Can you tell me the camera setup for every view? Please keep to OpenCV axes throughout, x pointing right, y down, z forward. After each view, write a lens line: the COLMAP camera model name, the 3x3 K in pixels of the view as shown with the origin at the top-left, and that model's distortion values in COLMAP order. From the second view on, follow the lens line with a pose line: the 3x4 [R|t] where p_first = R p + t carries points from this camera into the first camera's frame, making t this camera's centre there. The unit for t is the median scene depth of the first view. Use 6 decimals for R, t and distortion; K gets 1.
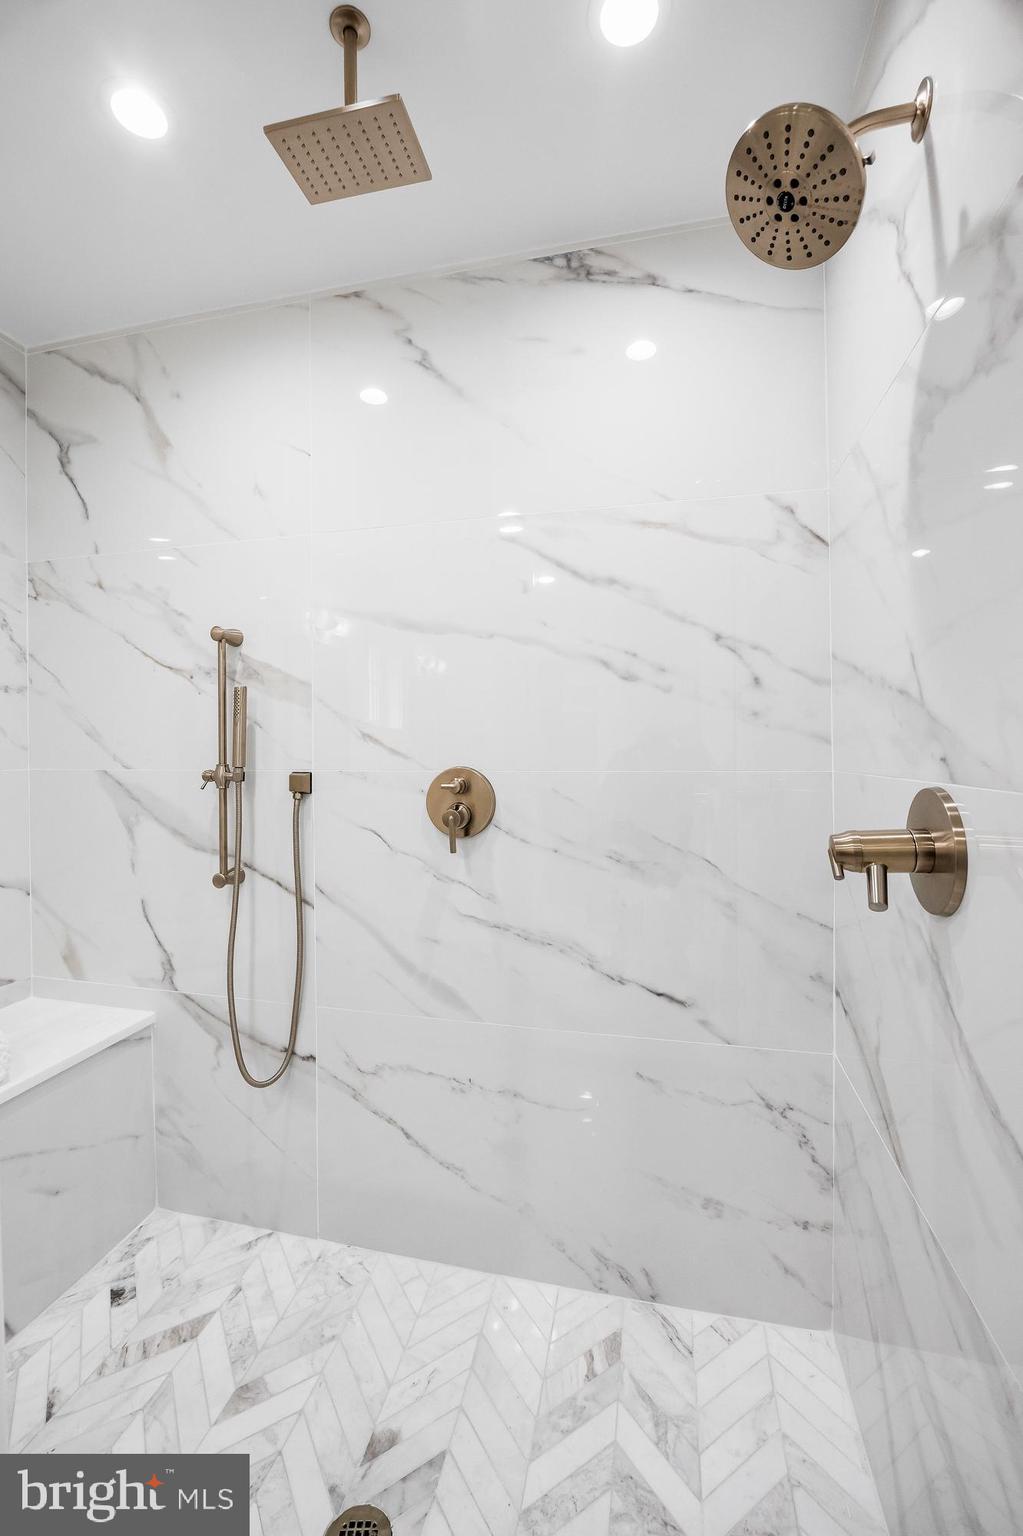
lens RADIAL K [[662.8, 0, 509.2], [0, 662.8, 759.0], [0, 0, 1]] dist [-0.002174, -0.000196]
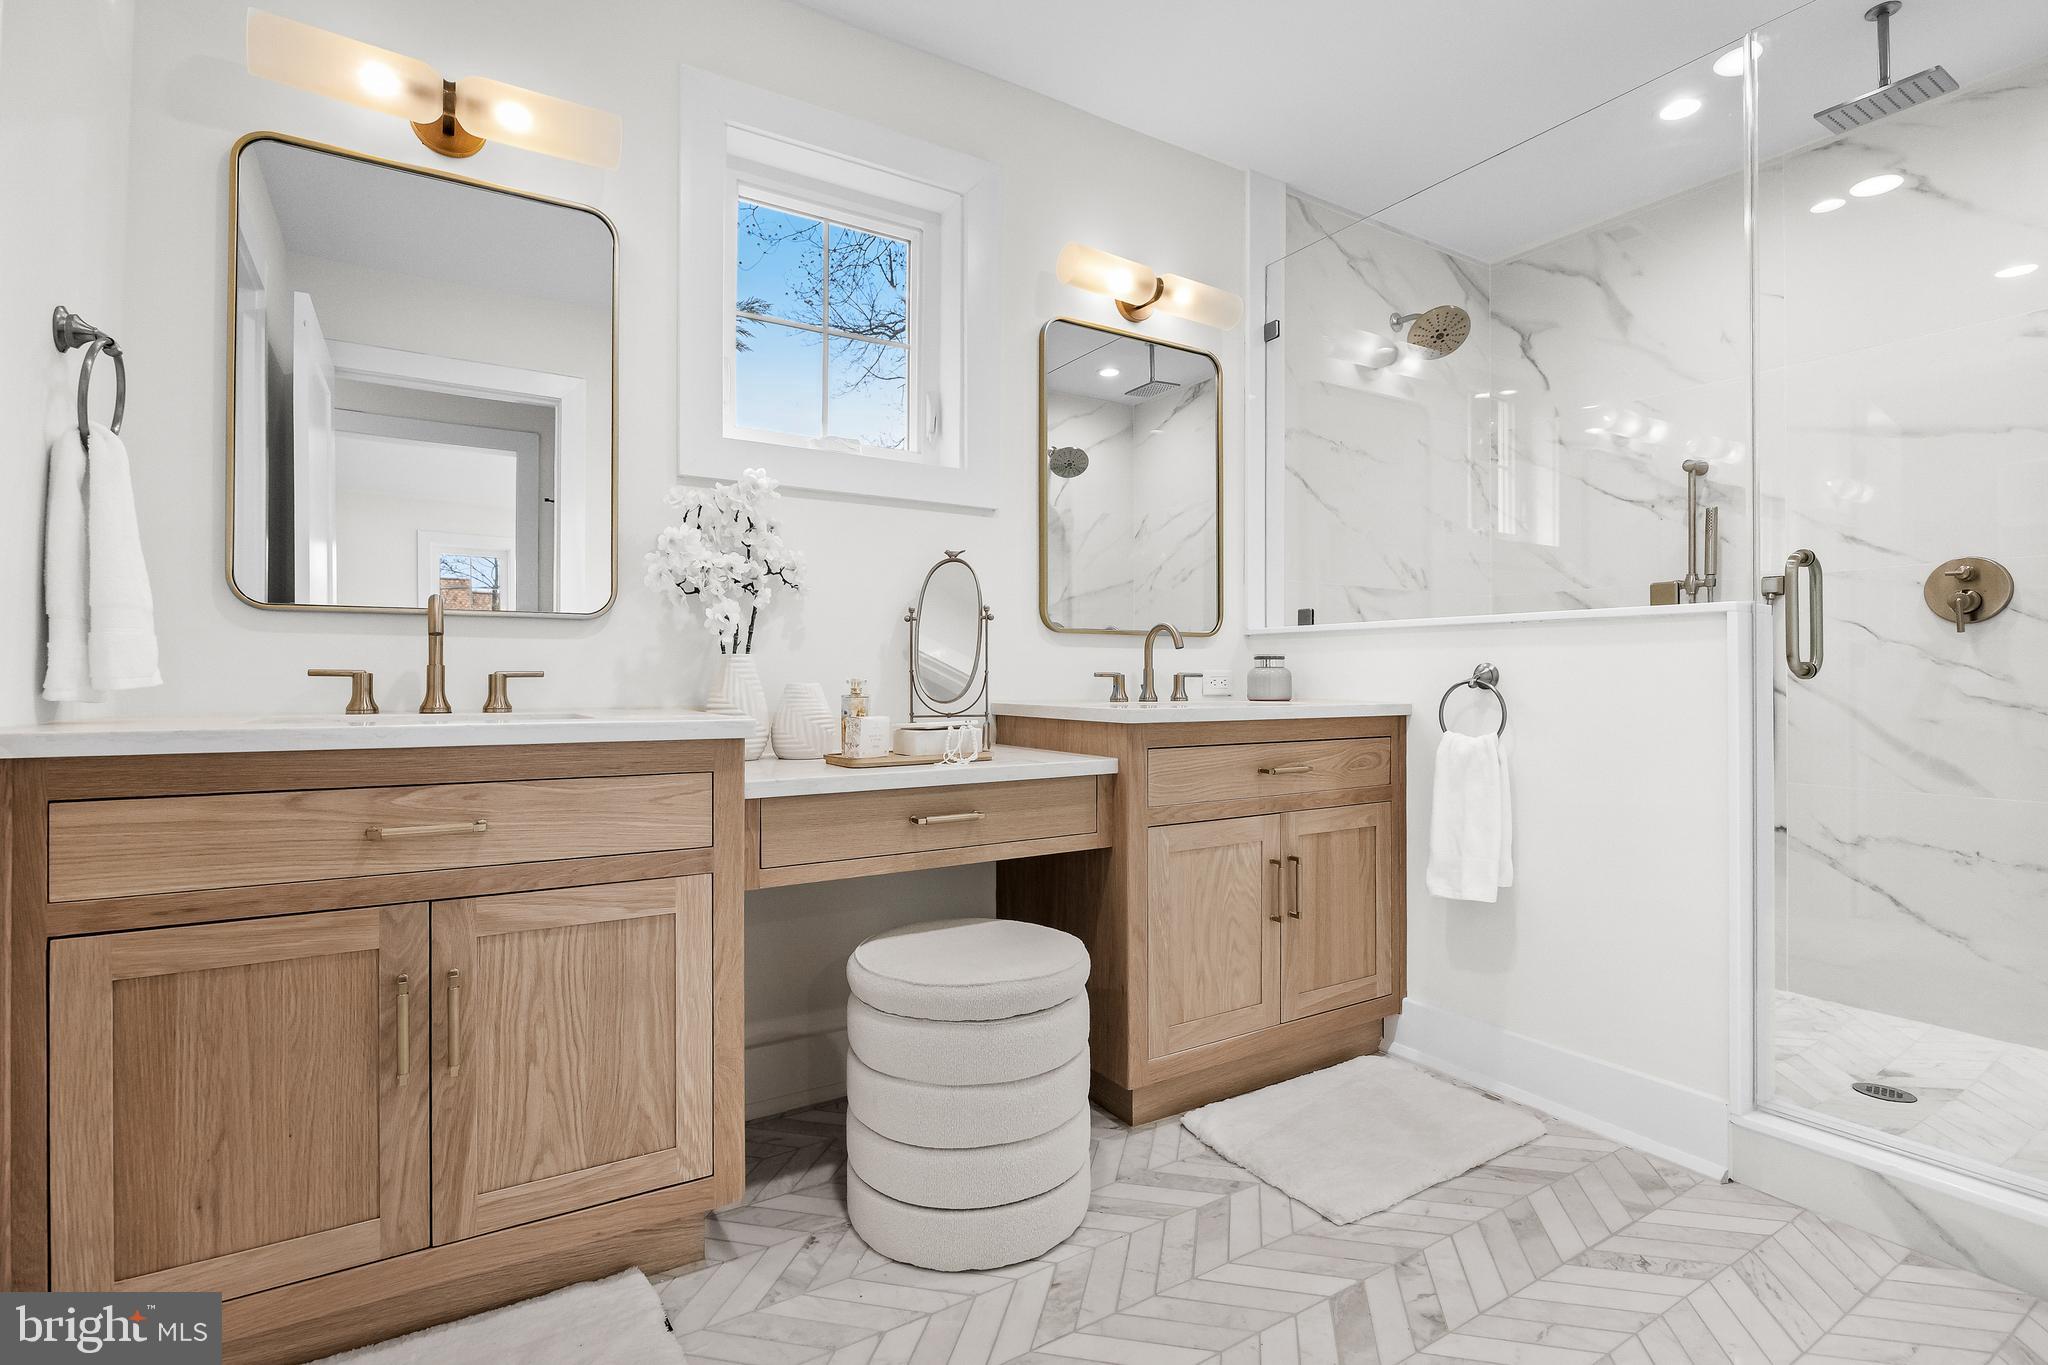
lens RADIAL K [[971.4, 0, 1063.3], [0, 971.4, 669.4], [0, 0, 1]] dist [-0.000879, 0.000510]
pose [[0.727682, 0.003895, -0.685904, -0.057638], [-0.012068, 0.999902, -0.007126, 0.214551], [0.685809, 0.013463, 0.727657, -1.095933]]
